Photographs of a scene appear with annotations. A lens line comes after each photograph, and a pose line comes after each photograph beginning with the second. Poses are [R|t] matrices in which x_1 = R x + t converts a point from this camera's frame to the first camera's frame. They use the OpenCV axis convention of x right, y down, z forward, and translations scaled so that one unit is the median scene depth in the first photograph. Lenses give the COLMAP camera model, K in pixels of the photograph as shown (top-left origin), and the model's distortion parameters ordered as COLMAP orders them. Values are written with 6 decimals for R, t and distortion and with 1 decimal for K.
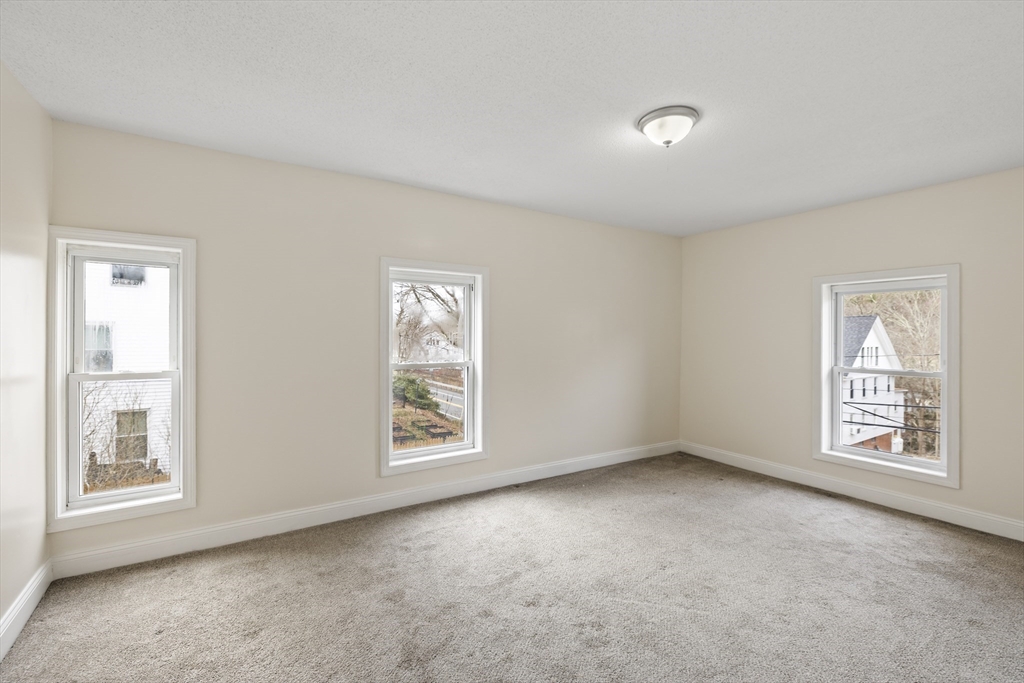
lens RADIAL K [[444.5, 0, 508.4], [0, 444.5, 336.2], [0, 0, 1]] dist [0.001142, 0.000634]
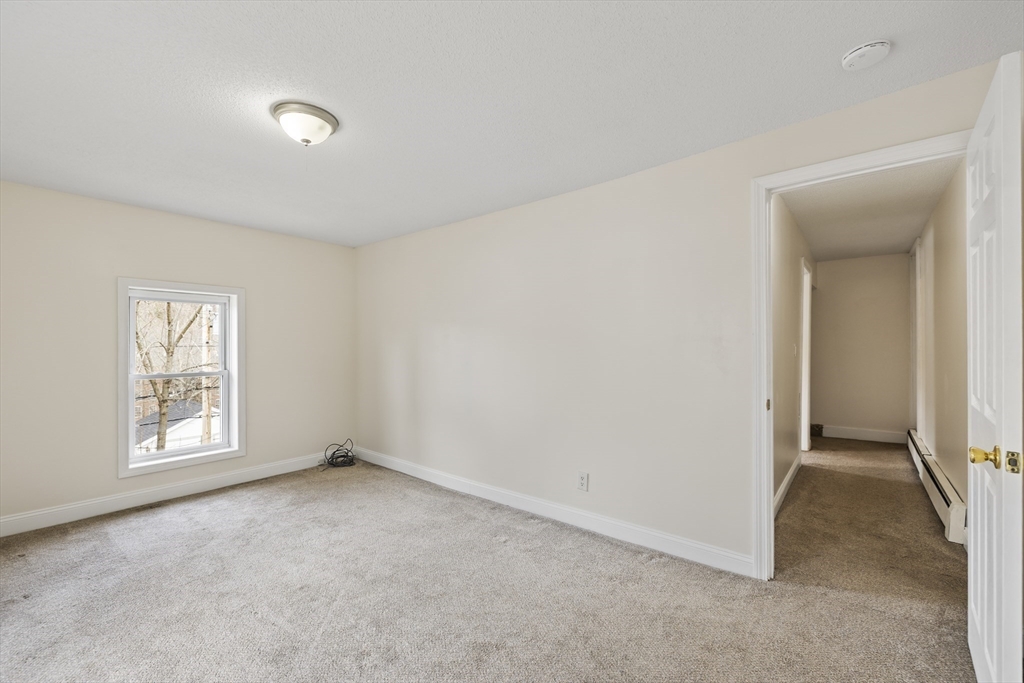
lens RADIAL K [[444.5, 0, 508.0], [0, 444.5, 342.2], [0, 0, 1]] dist [0.001142, 0.000634]
pose [[-0.328526, -0.000218, 0.944495, -0.555382], [-0.000853, 1.000000, -0.000066, -0.002306], [-0.944495, -0.000827, -0.328526, 0.726870]]
